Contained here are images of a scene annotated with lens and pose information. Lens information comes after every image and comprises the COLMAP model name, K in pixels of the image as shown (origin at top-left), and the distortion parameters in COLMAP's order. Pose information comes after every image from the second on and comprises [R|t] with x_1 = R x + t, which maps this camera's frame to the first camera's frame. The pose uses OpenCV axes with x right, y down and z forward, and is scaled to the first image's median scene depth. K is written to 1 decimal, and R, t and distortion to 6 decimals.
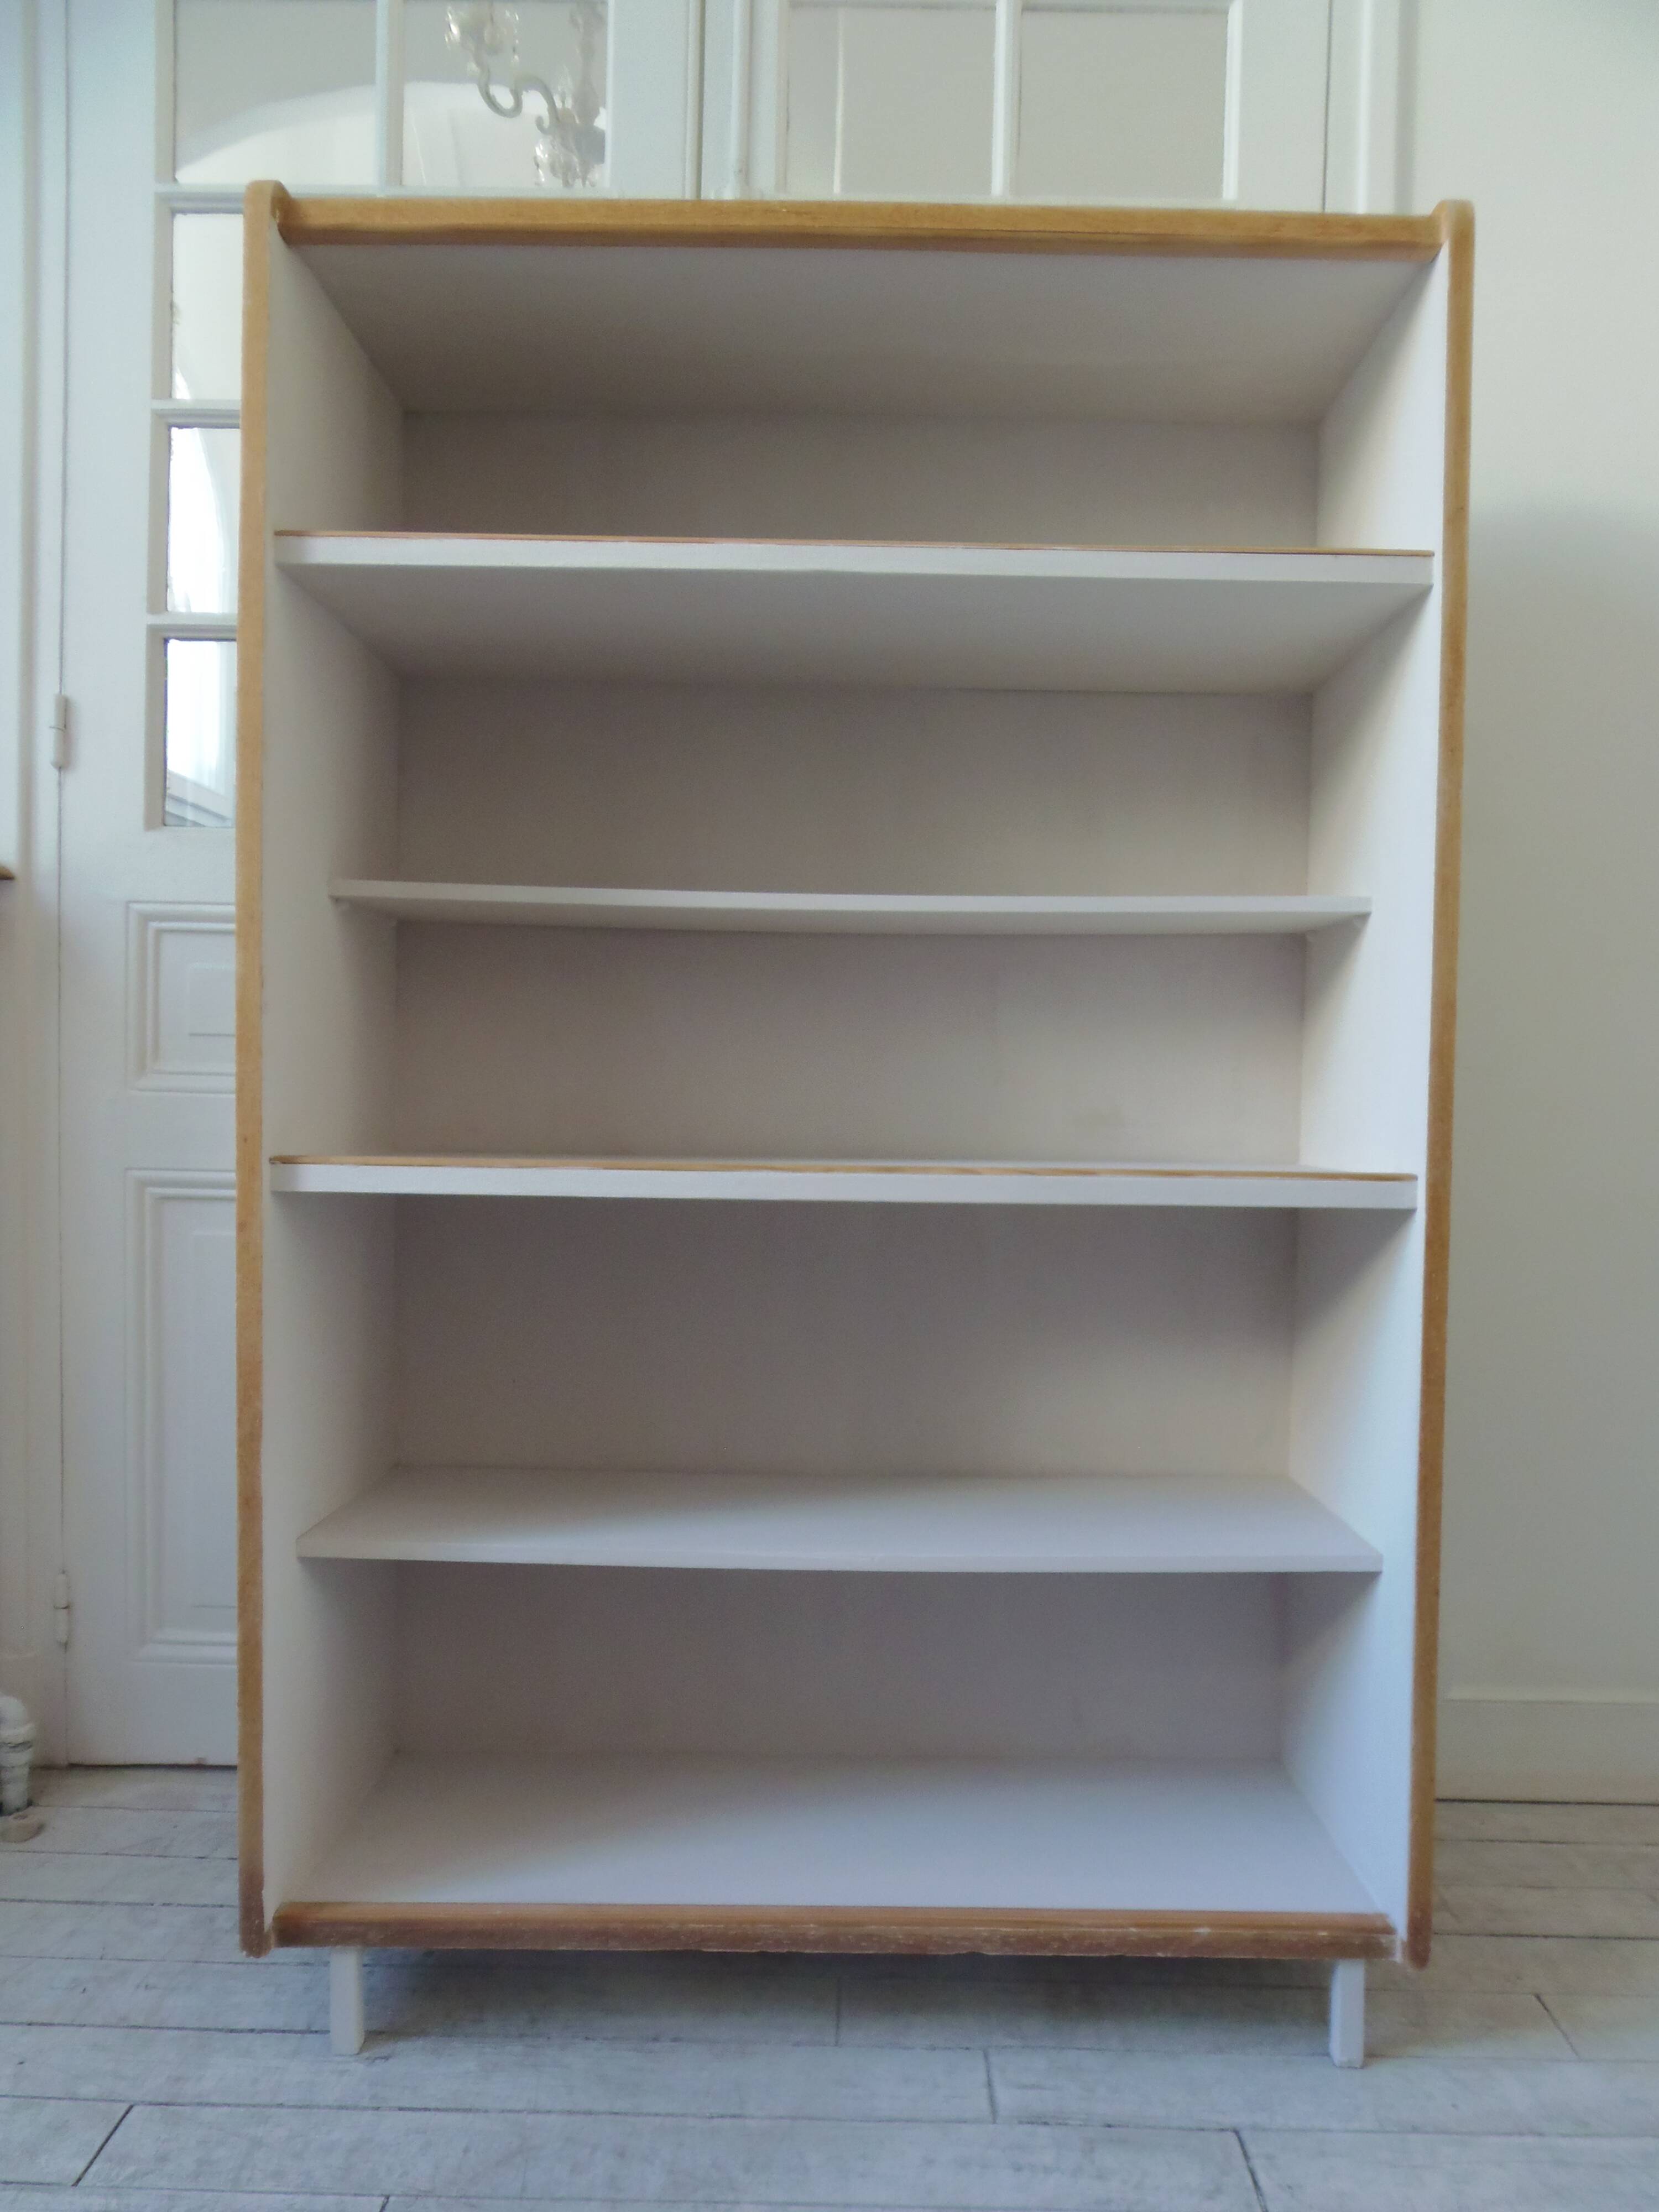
lens RADIAL K [[1592.4, 0, 831.1], [0, 1592.4, 1138.8], [0, 0, 1]] dist [-0.012476, -0.005180]
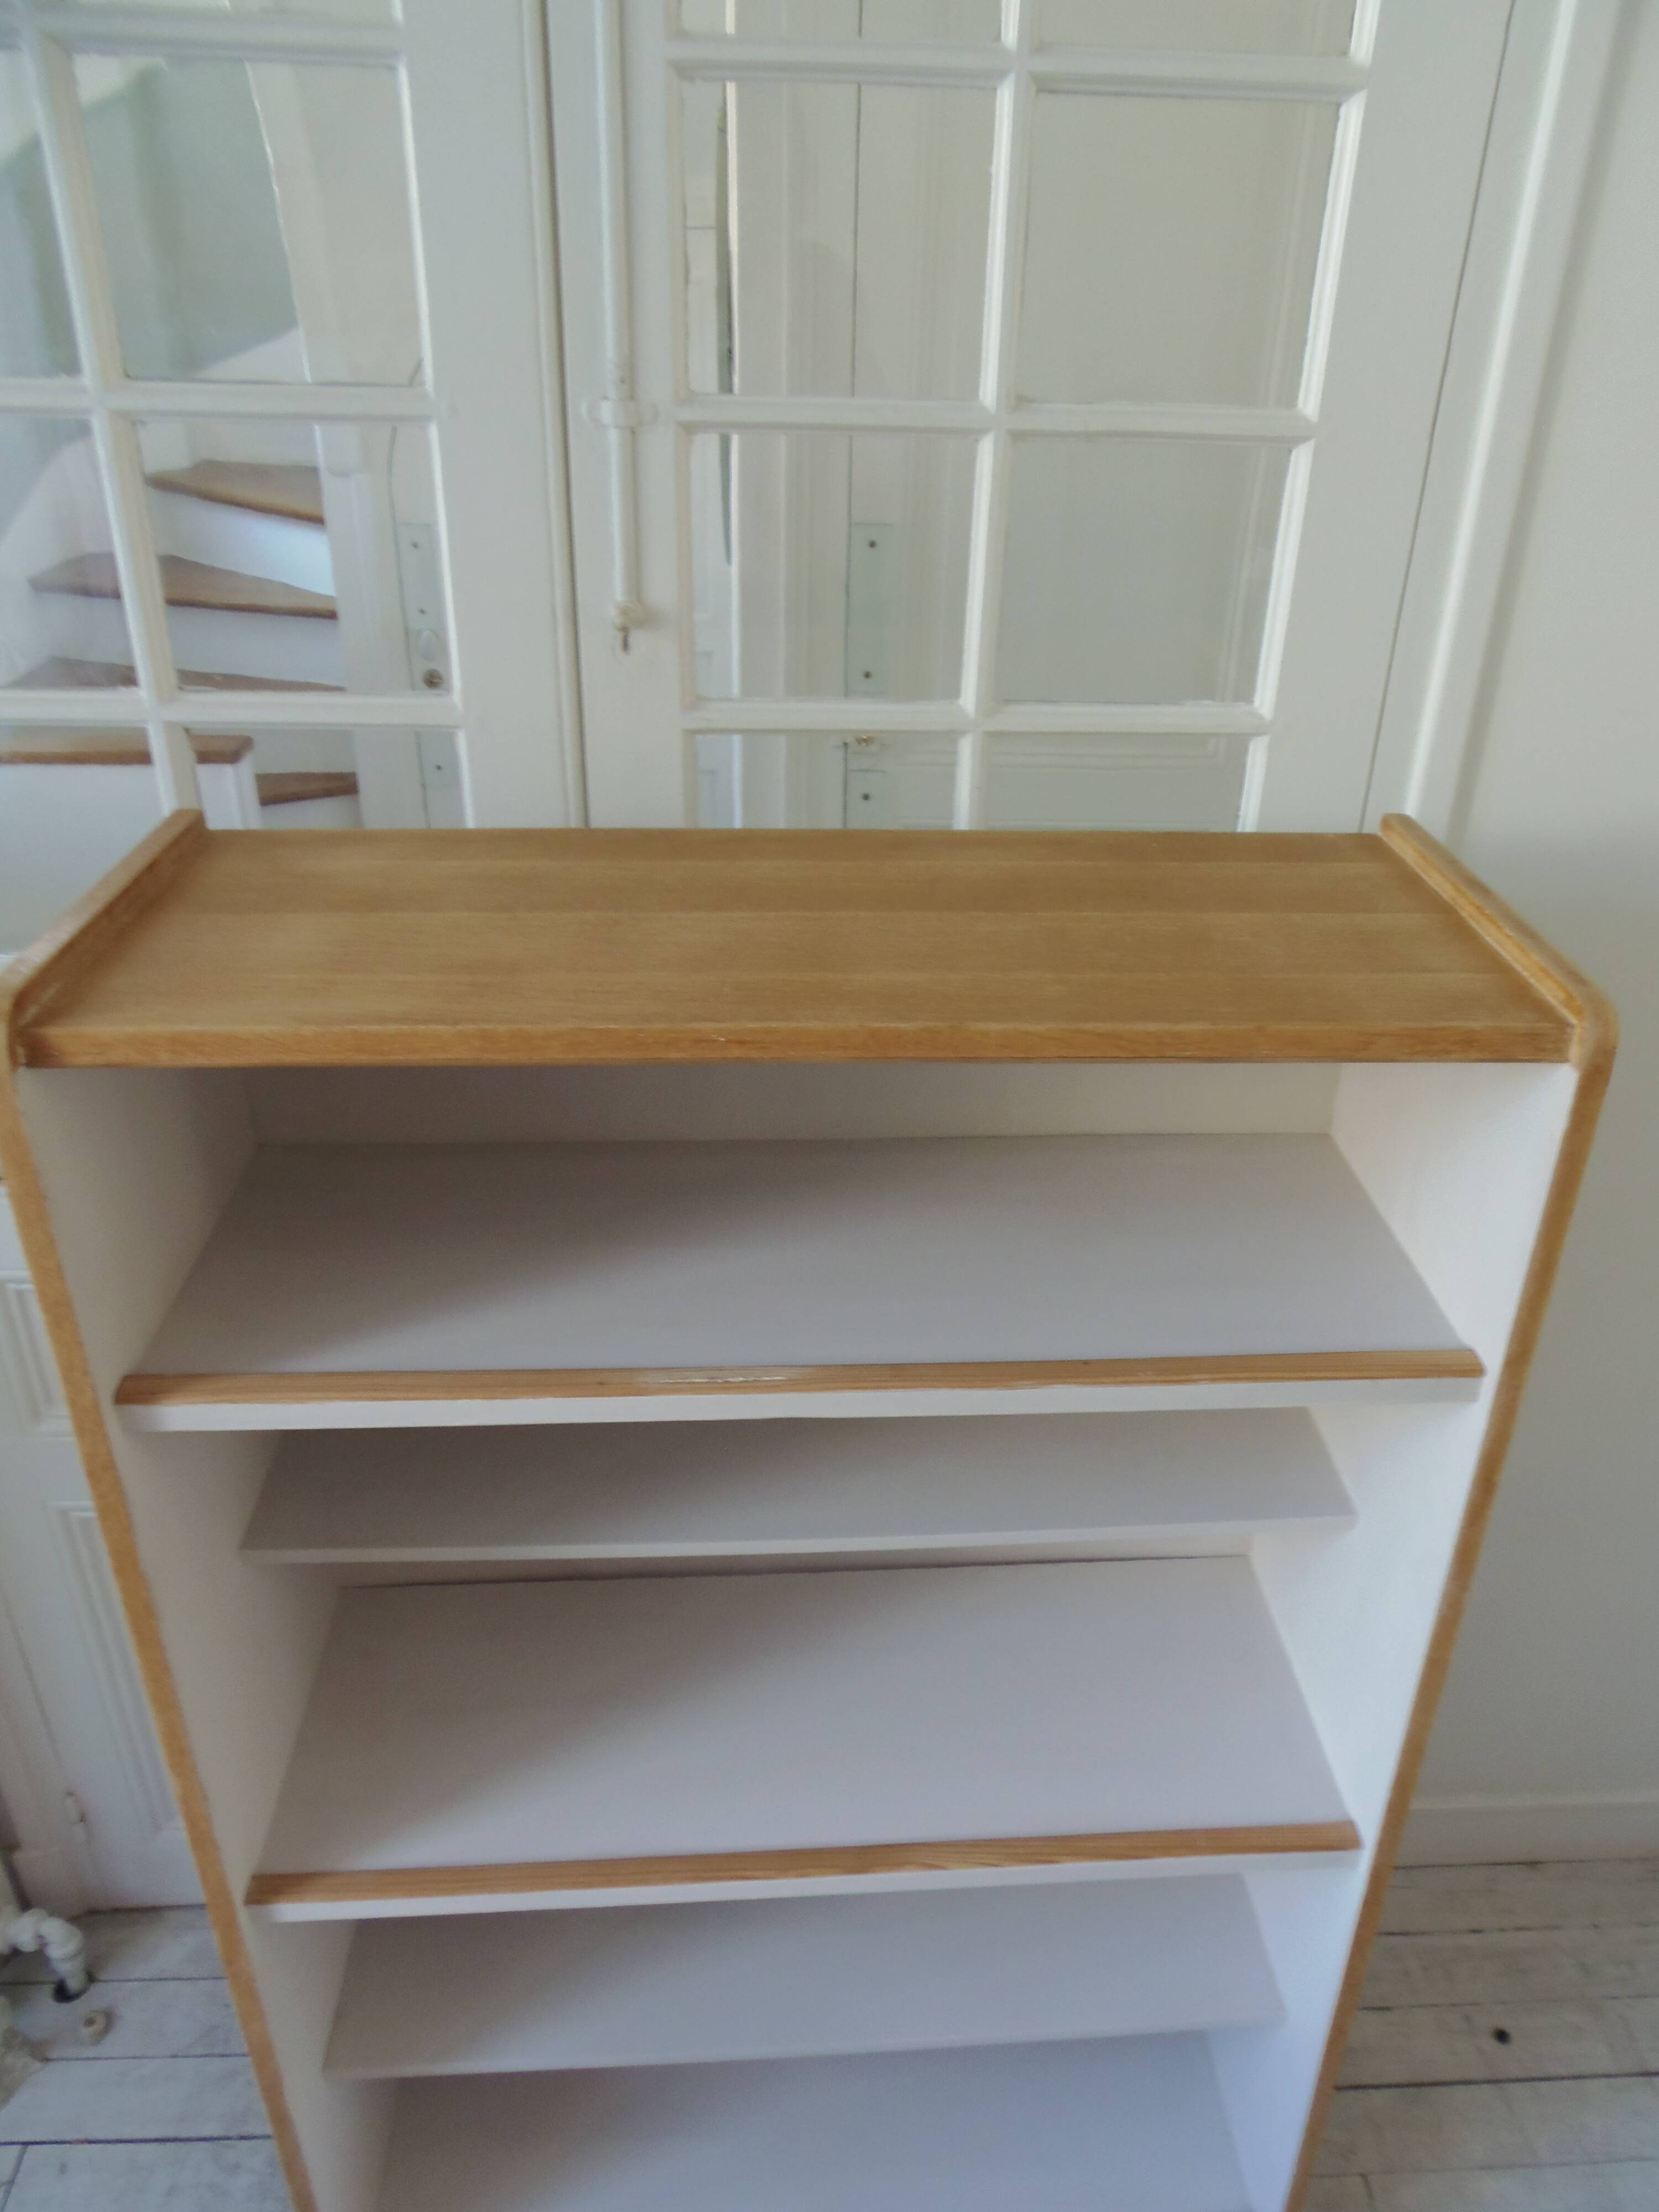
lens RADIAL K [[1592.4, 0, 851.5], [0, 1592.4, 1135.2], [0, 0, 1]] dist [-0.012476, -0.005180]
pose [[0.997245, -0.036625, 0.064513, -0.017660], [0.003613, 0.892580, 0.450875, -0.839470], [-0.074096, -0.449400, 0.890252, 0.295987]]
